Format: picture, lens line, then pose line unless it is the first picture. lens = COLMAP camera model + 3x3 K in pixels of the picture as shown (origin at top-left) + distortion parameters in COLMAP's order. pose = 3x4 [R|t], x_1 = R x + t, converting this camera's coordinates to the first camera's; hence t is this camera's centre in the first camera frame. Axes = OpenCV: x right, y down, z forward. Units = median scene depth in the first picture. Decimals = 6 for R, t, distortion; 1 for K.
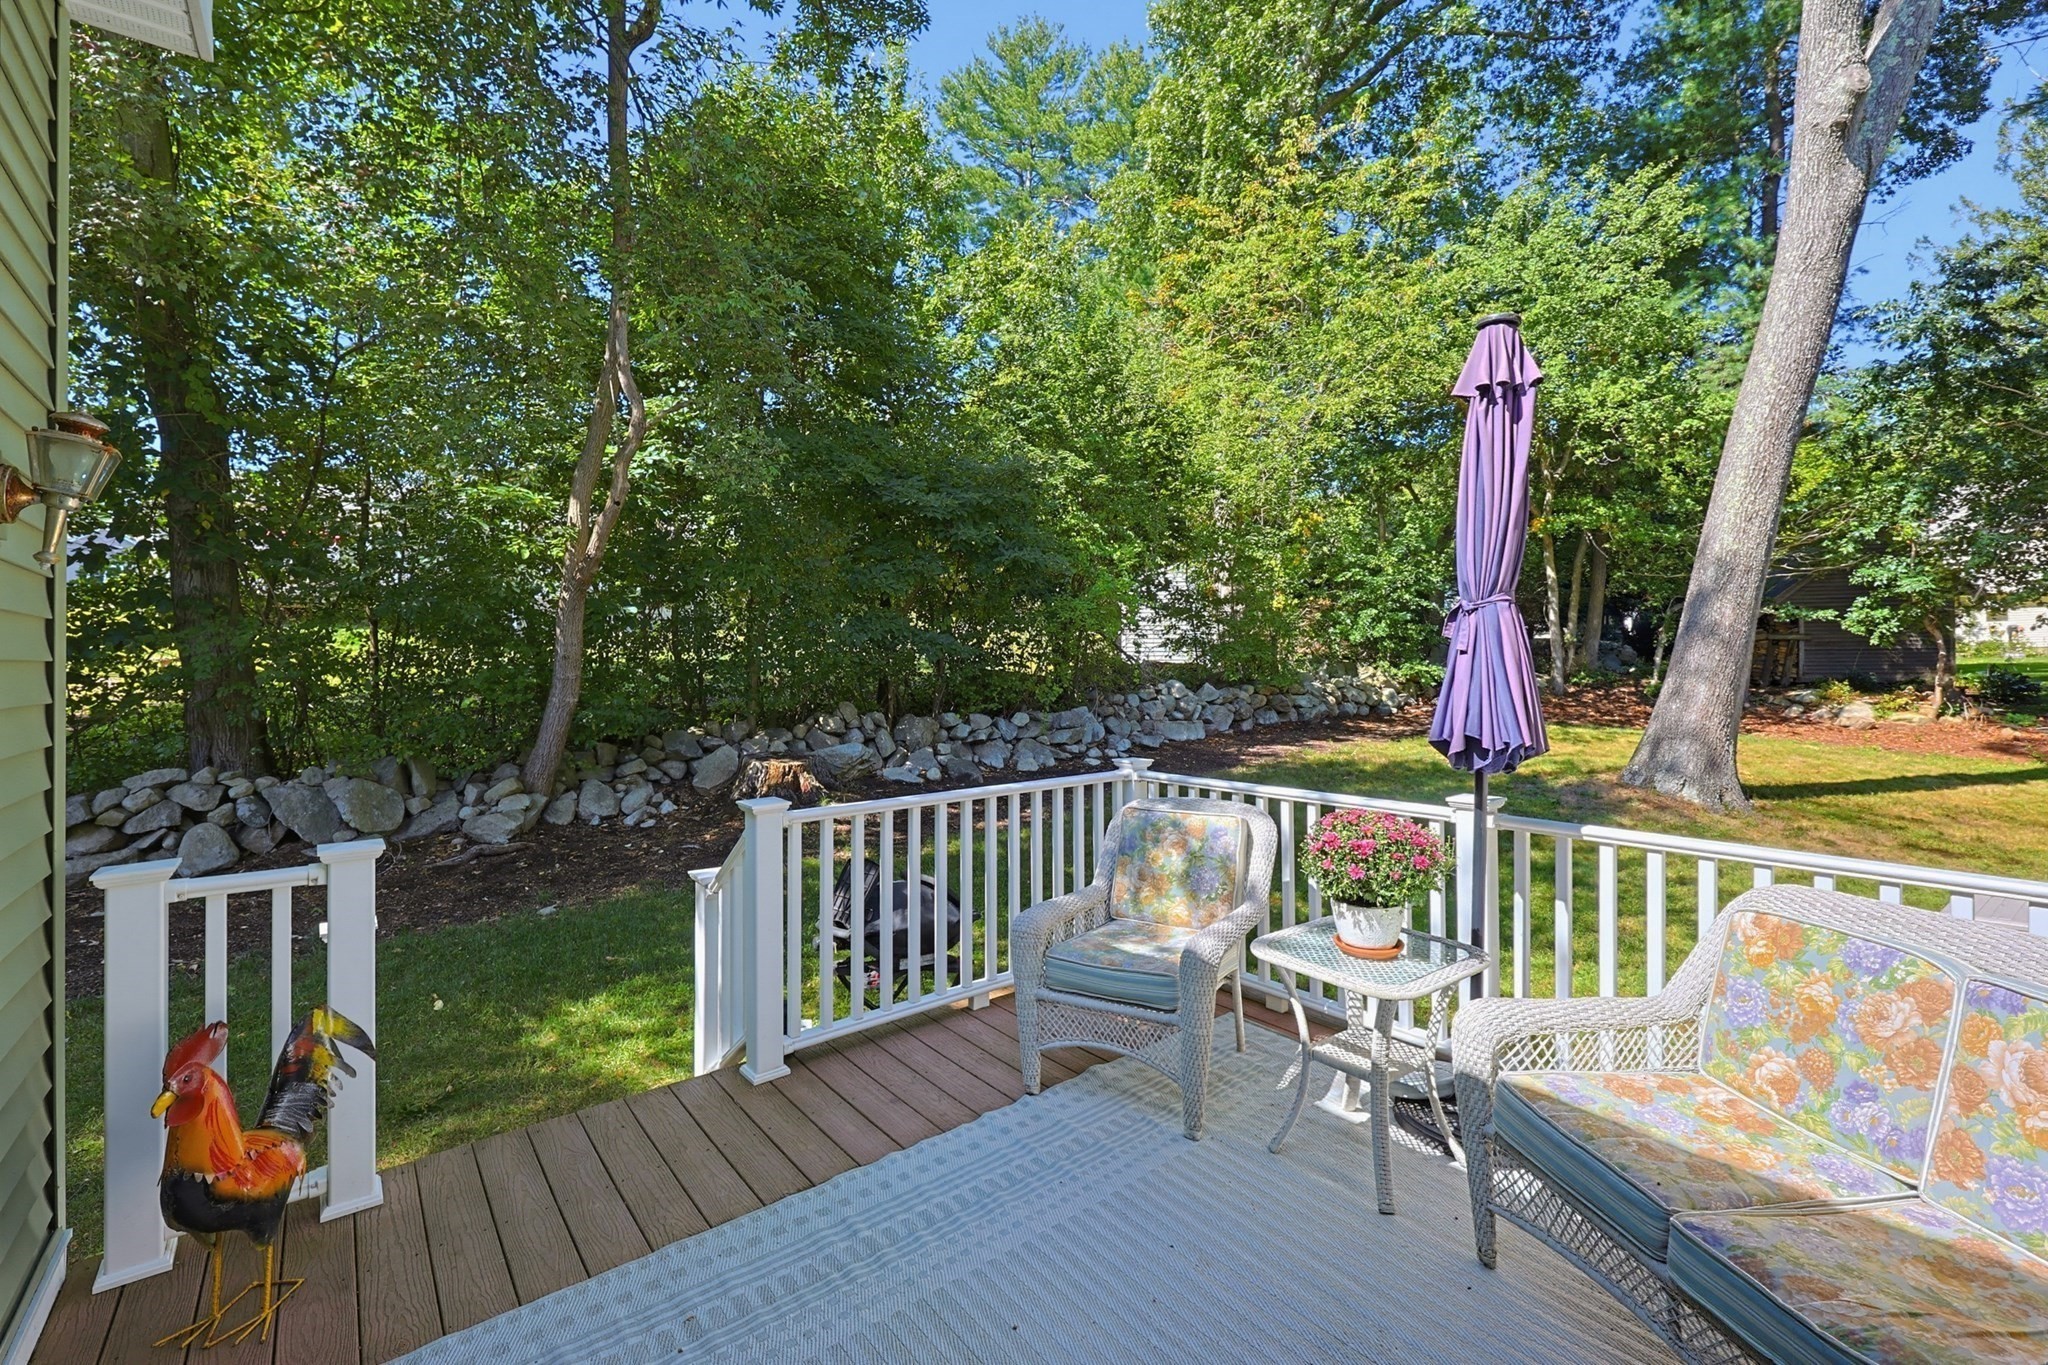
lens RADIAL K [[886.0, 0, 1040.7], [0, 886.0, 672.1], [0, 0, 1]] dist [0.002625, 0.000340]
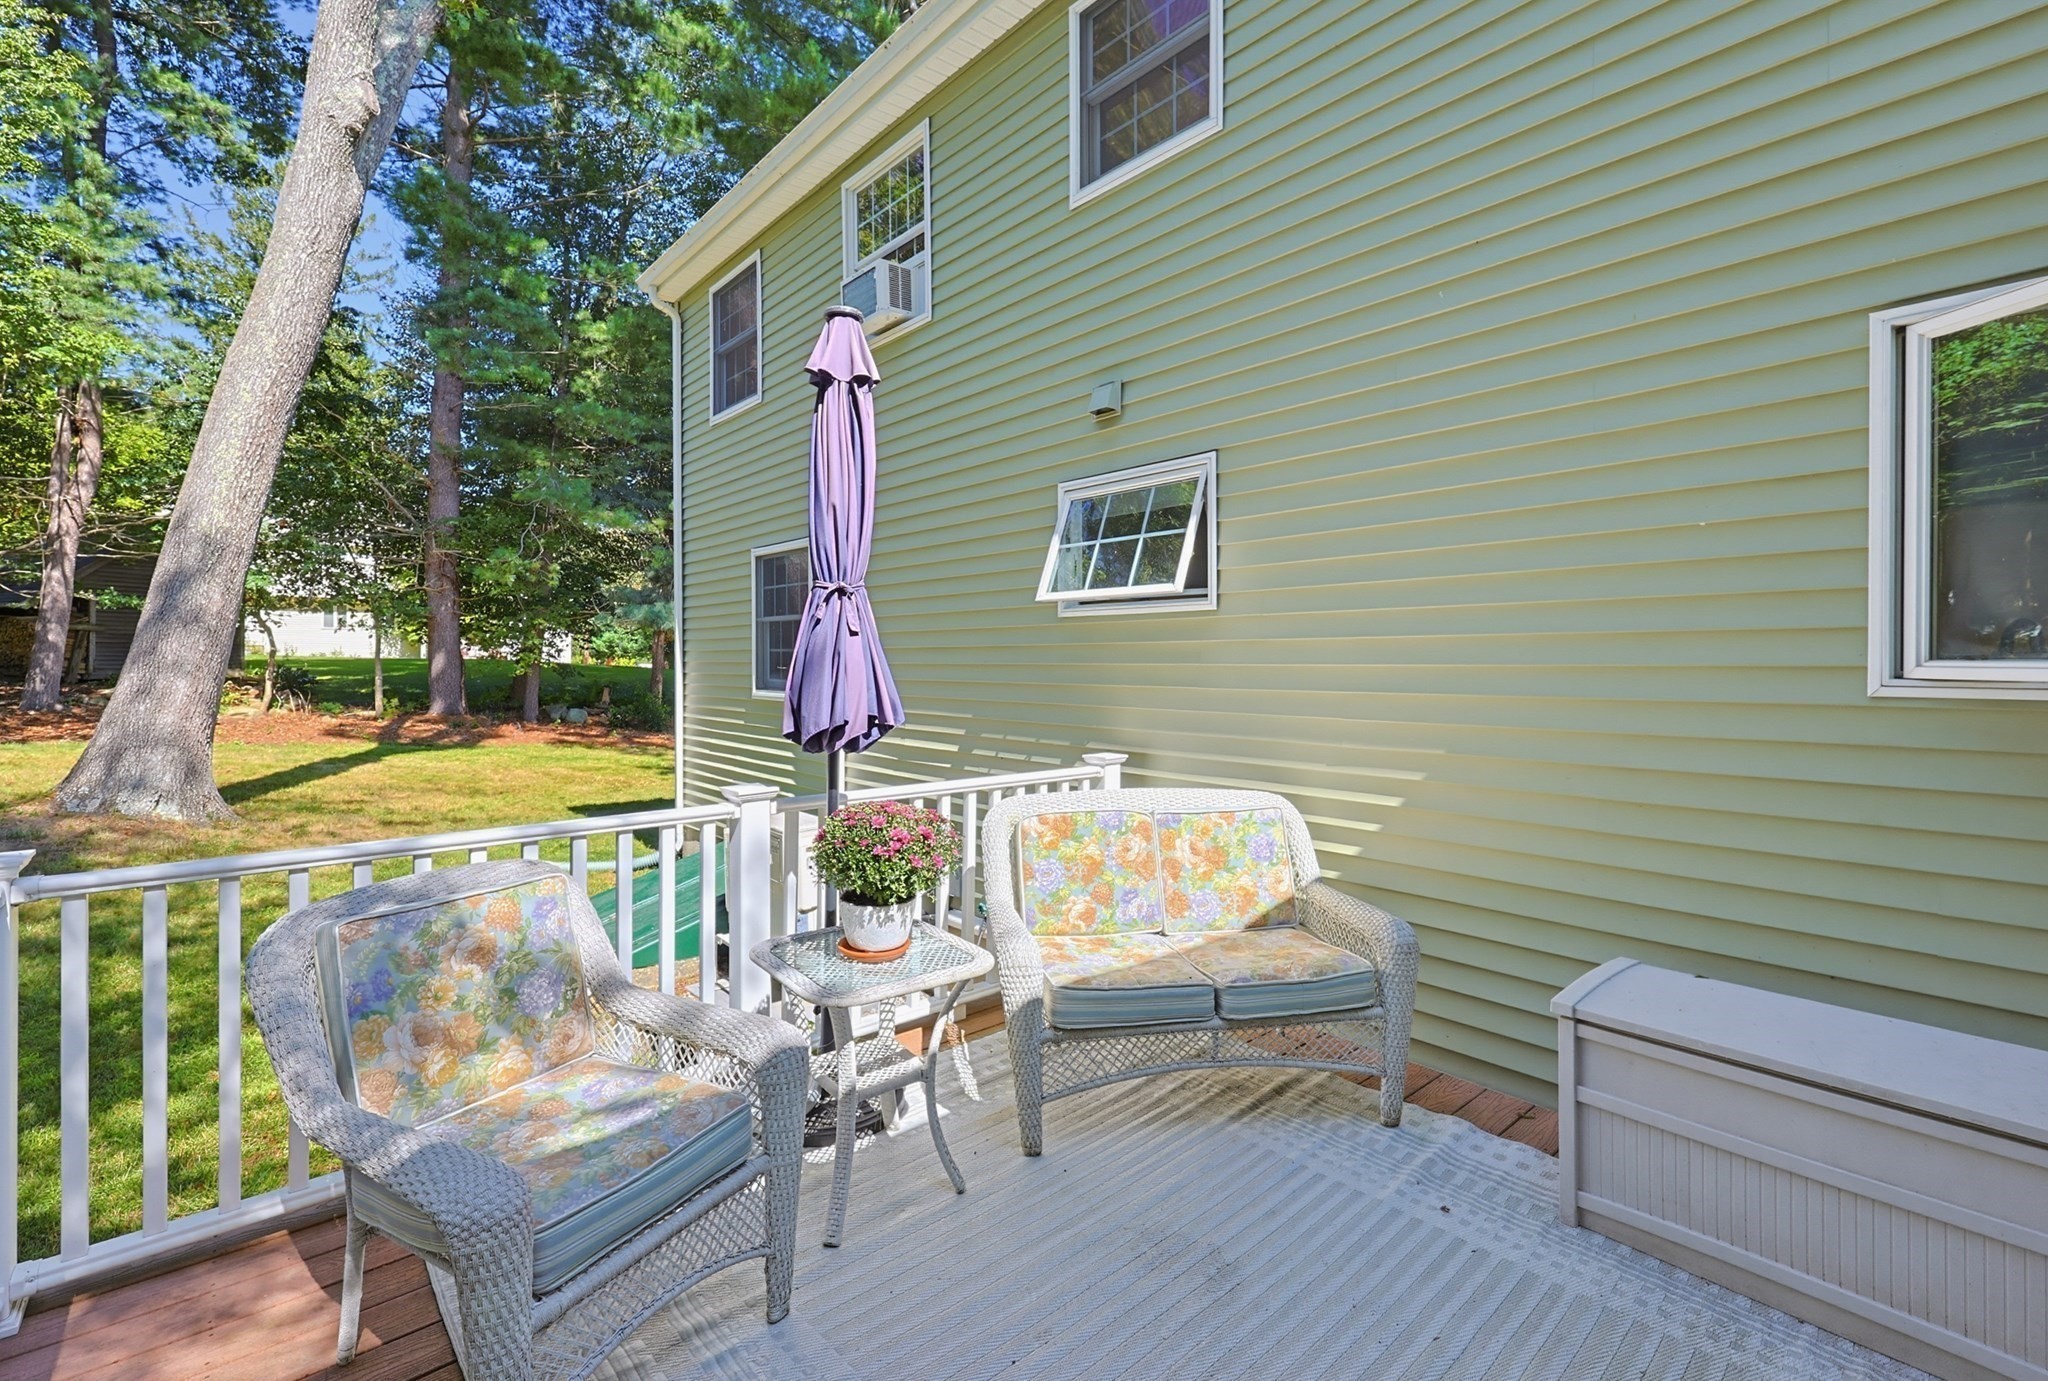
lens RADIAL K [[886.0, 0, 1043.6], [0, 886.0, 672.8], [0, 0, 1]] dist [0.002625, 0.000340]
pose [[-0.032999, -0.010217, 0.999403, -0.131395], [0.005999, 0.999928, 0.010421, 0.003076], [-0.999437, 0.006340, -0.032935, 0.200695]]
